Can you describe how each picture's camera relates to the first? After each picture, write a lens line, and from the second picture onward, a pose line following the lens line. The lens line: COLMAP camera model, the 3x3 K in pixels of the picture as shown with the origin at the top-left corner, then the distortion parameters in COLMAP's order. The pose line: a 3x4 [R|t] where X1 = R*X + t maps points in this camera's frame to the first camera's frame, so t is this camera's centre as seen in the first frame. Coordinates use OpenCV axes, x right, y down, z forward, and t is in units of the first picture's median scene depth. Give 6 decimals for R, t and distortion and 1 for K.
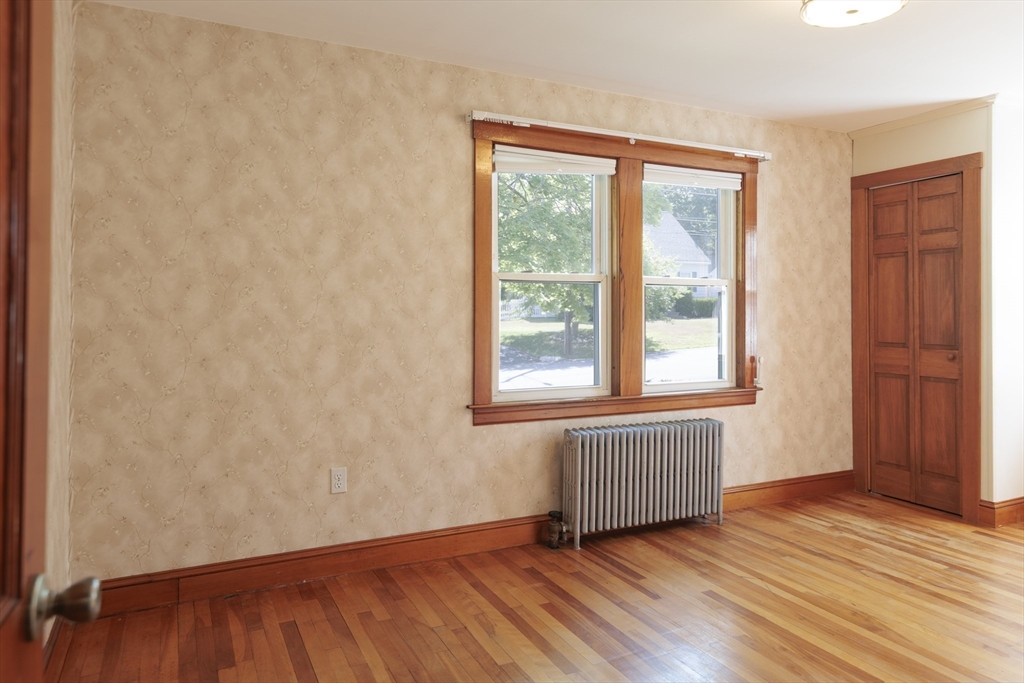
lens RADIAL K [[700.3, 0, 509.5], [0, 700.3, 340.6], [0, 0, 1]] dist [0.010552, -0.002834]
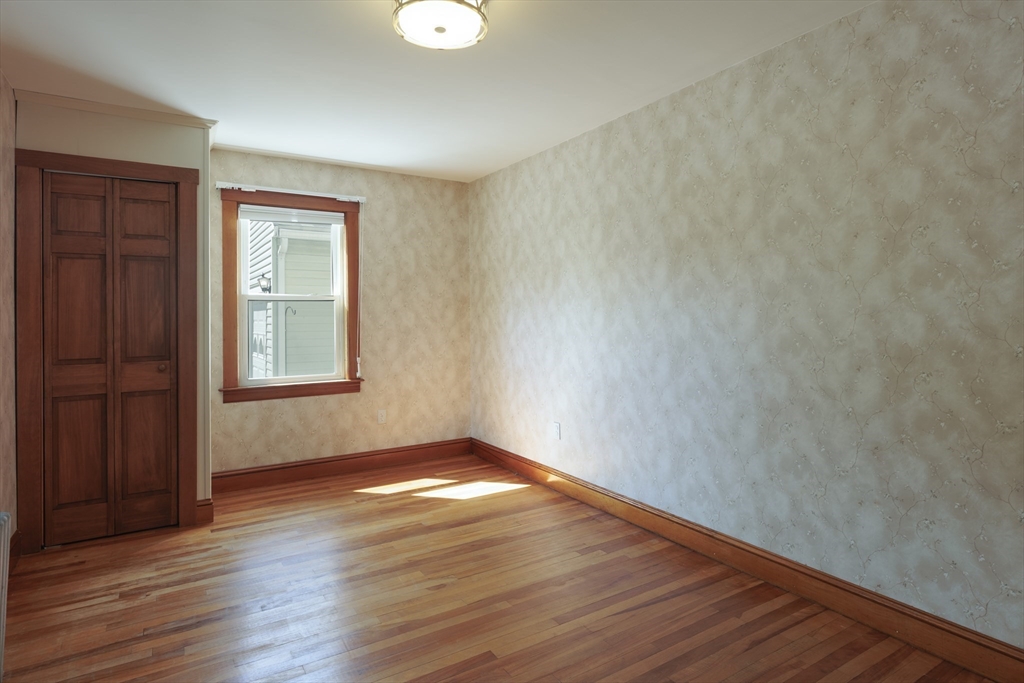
lens RADIAL K [[578.4, 0, 498.8], [0, 578.4, 317.7], [0, 0, 1]] dist [0.015759, -0.000755]
pose [[-0.101889, -0.011100, 0.994734, -0.222017], [0.048158, 0.998710, 0.016077, -0.036111], [-0.993629, 0.049543, -0.101223, 0.599816]]
